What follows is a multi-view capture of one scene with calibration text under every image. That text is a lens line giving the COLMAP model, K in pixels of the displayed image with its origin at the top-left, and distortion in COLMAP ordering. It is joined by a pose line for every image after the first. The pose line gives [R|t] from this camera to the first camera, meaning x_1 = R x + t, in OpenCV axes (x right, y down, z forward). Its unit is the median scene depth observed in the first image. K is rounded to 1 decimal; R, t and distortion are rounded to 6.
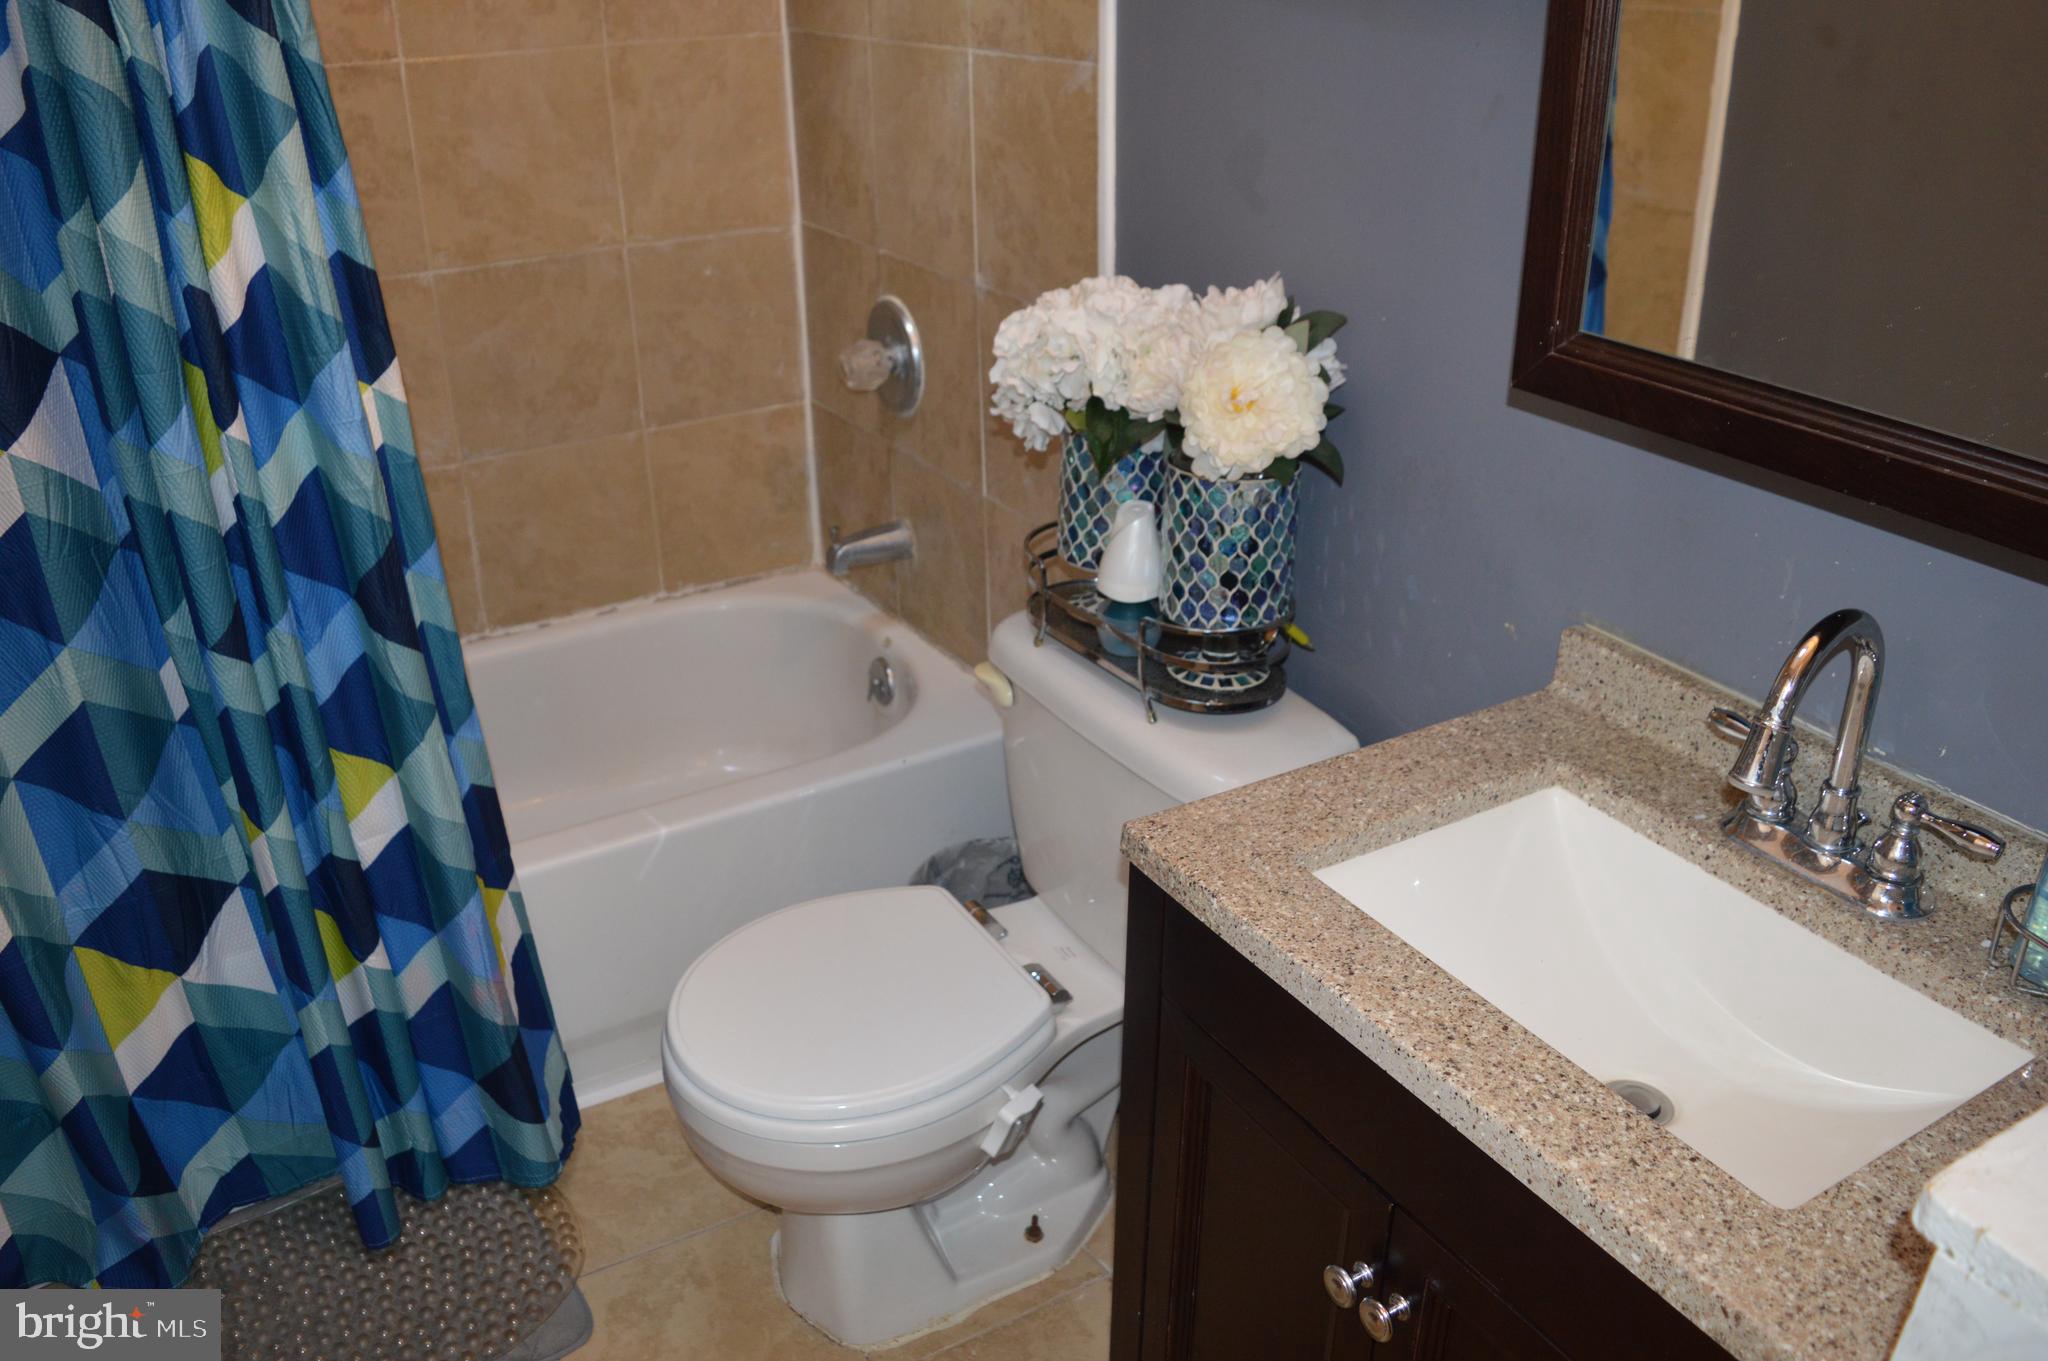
lens RADIAL K [[1618.2, 0, 1014.2], [0, 1618.2, 667.8], [0, 0, 1]] dist [-0.099725, 0.027597]
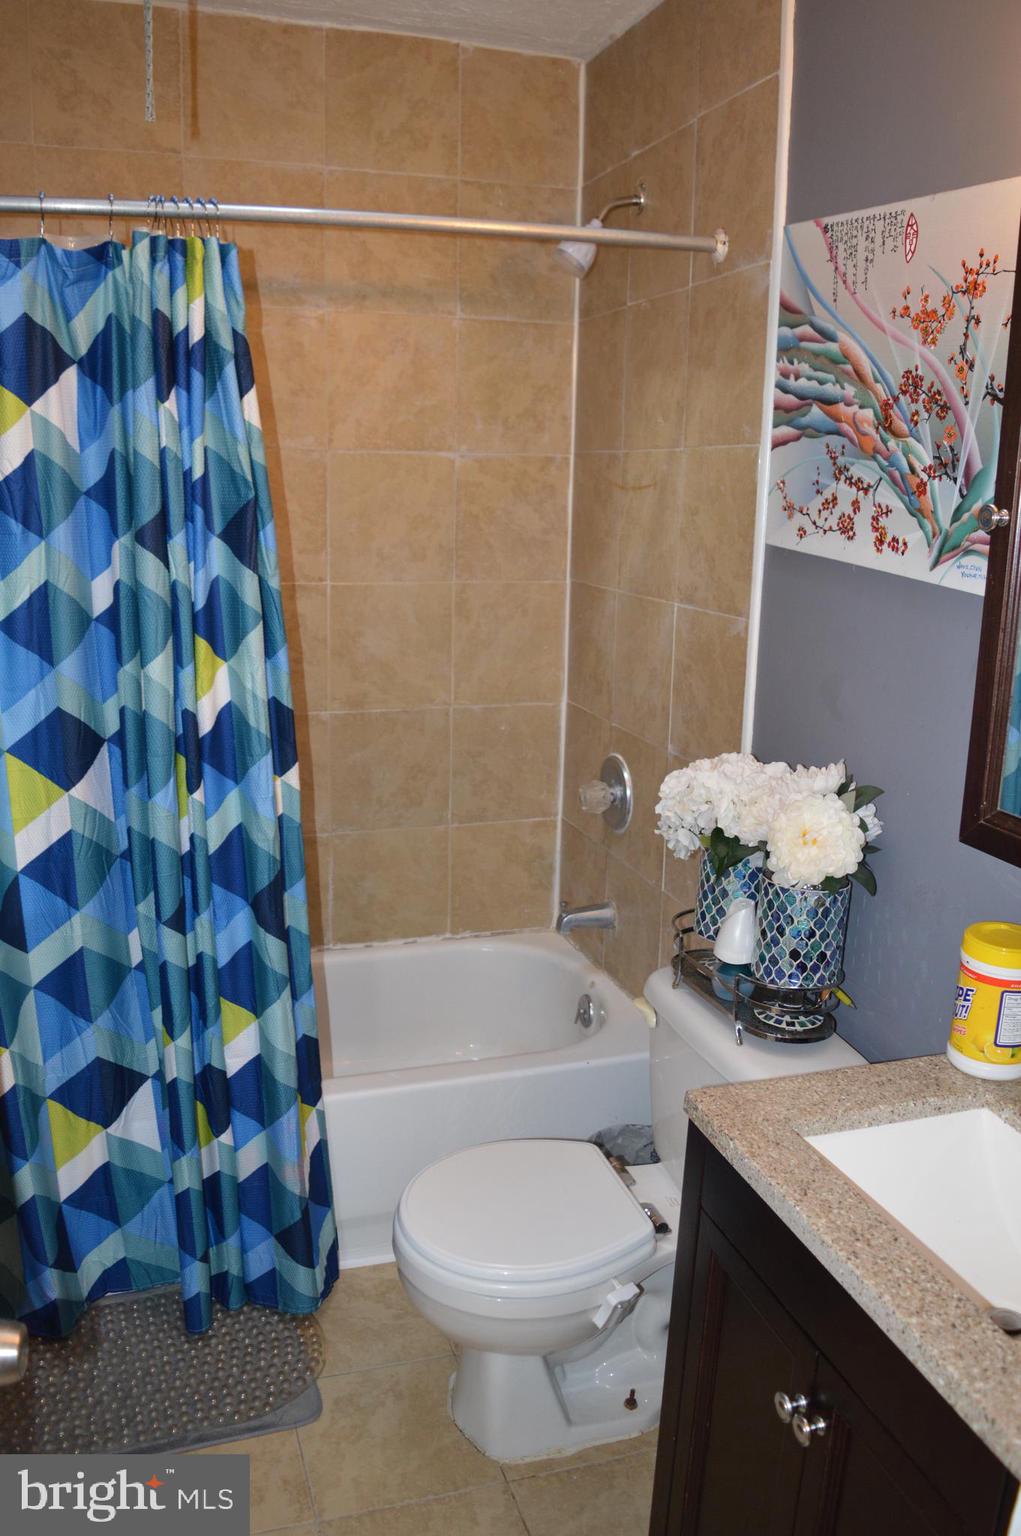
lens RADIAL K [[1213.7, 0, 510.5], [0, 1213.7, 768.0], [0, 0, 1]] dist [-0.099725, 0.027597]
pose [[0.976574, 0.085494, -0.197468, 0.071423], [-0.125267, 0.972030, -0.198662, 0.030173], [0.174960, 0.218744, 0.959969, -0.155606]]
